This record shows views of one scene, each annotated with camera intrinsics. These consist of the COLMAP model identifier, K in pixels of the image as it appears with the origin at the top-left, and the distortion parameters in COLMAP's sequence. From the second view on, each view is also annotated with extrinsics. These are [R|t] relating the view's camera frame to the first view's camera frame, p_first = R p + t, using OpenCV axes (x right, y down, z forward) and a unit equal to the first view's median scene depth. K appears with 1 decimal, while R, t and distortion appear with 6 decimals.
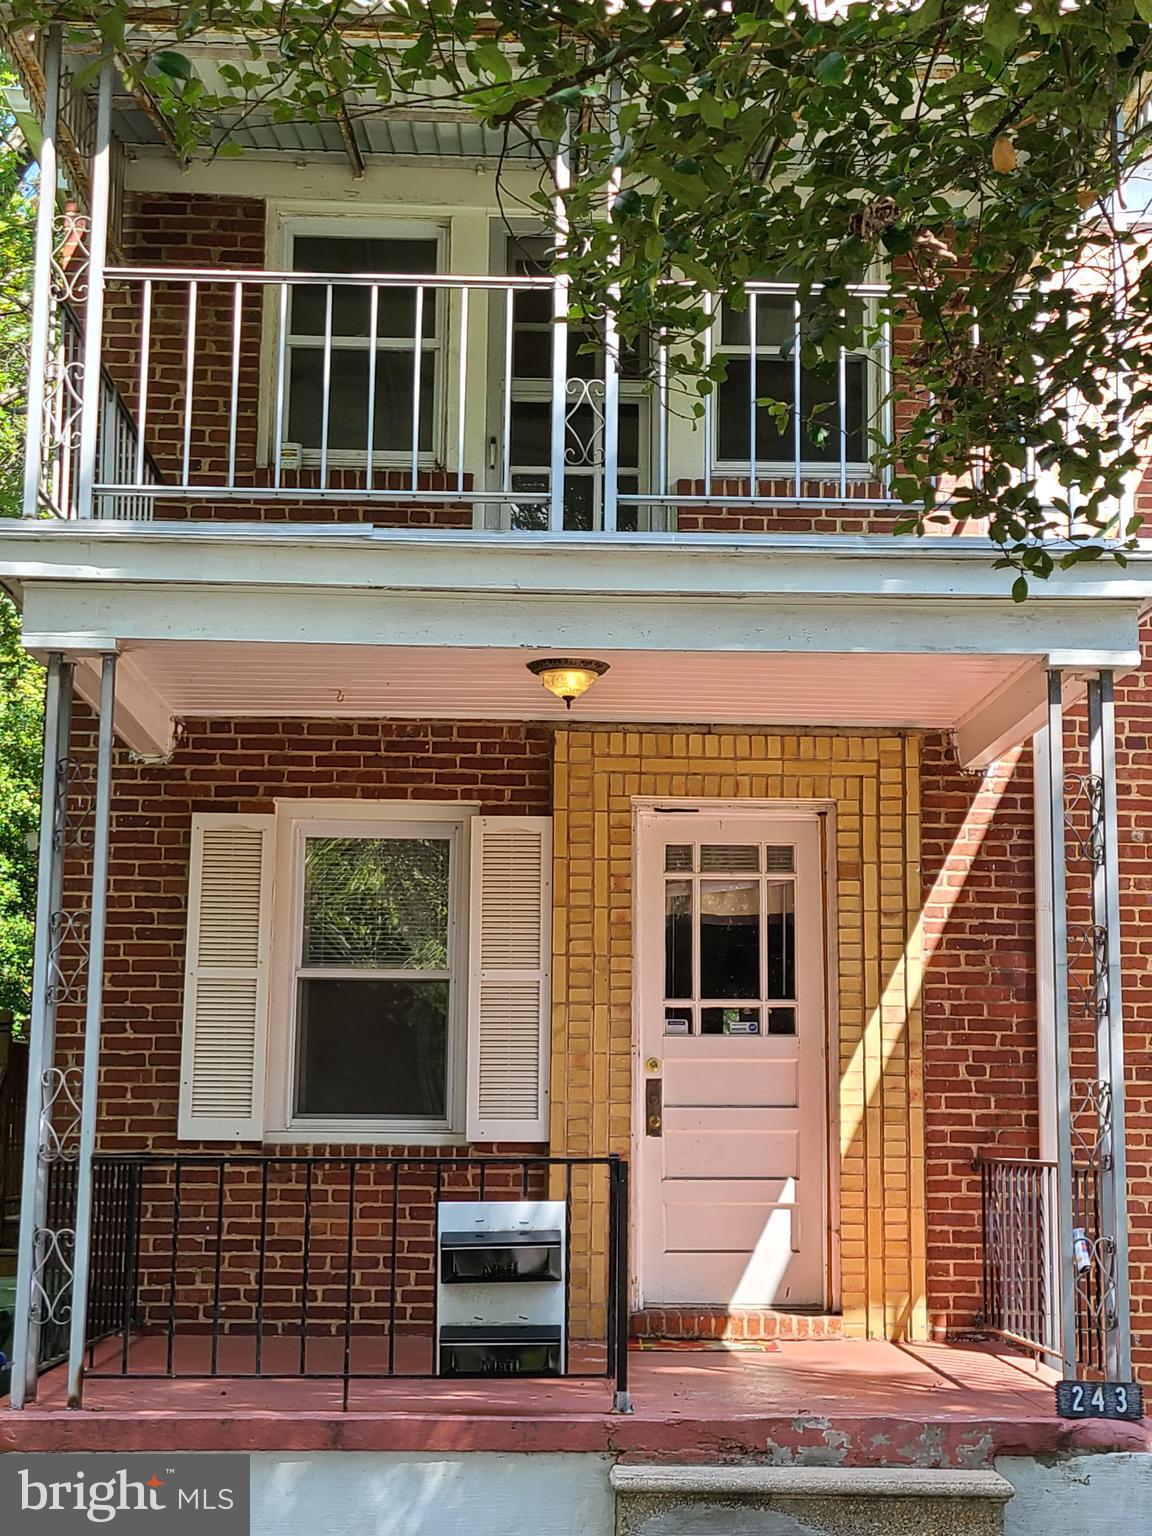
lens RADIAL K [[2345.4, 0, 576.2], [0, 2345.4, 766.8], [0, 0, 1]] dist [0.038821, 0.000000]
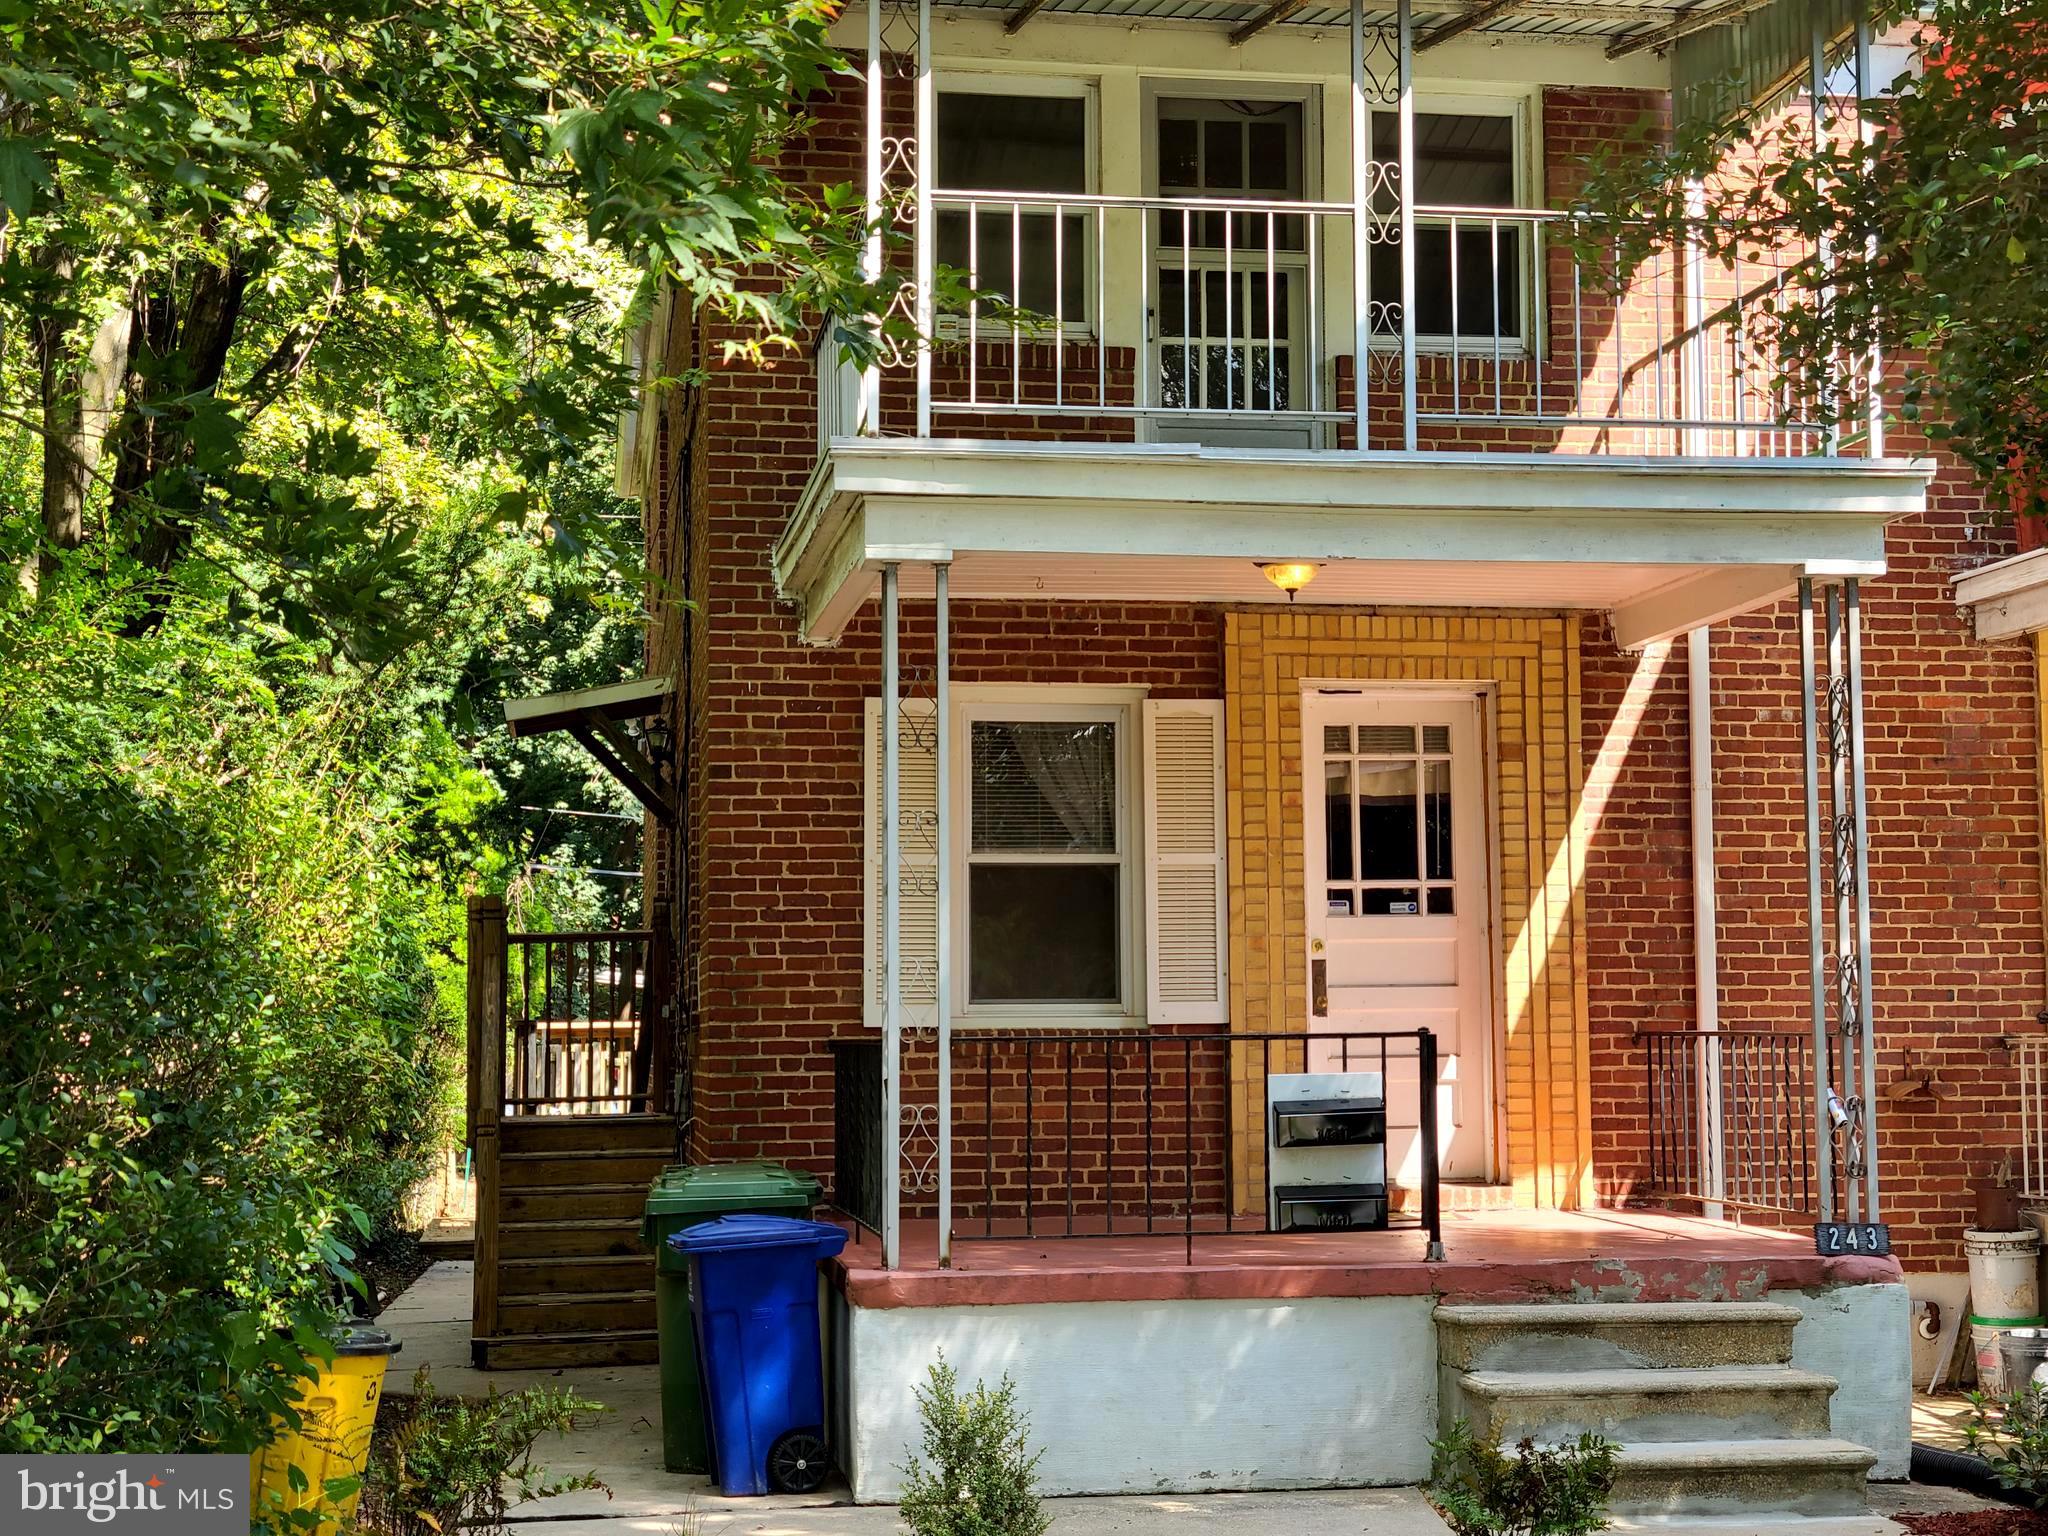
lens RADIAL K [[3087.5, 0, 1022.8], [0, 3087.5, 768.3], [0, 0, 1]] dist [0.069353, 0.000000]
pose [[0.992422, -0.006945, 0.122684, -0.256296], [-0.001715, 0.997521, 0.070342, -0.041846], [-0.122868, -0.070019, 0.989950, -0.290221]]
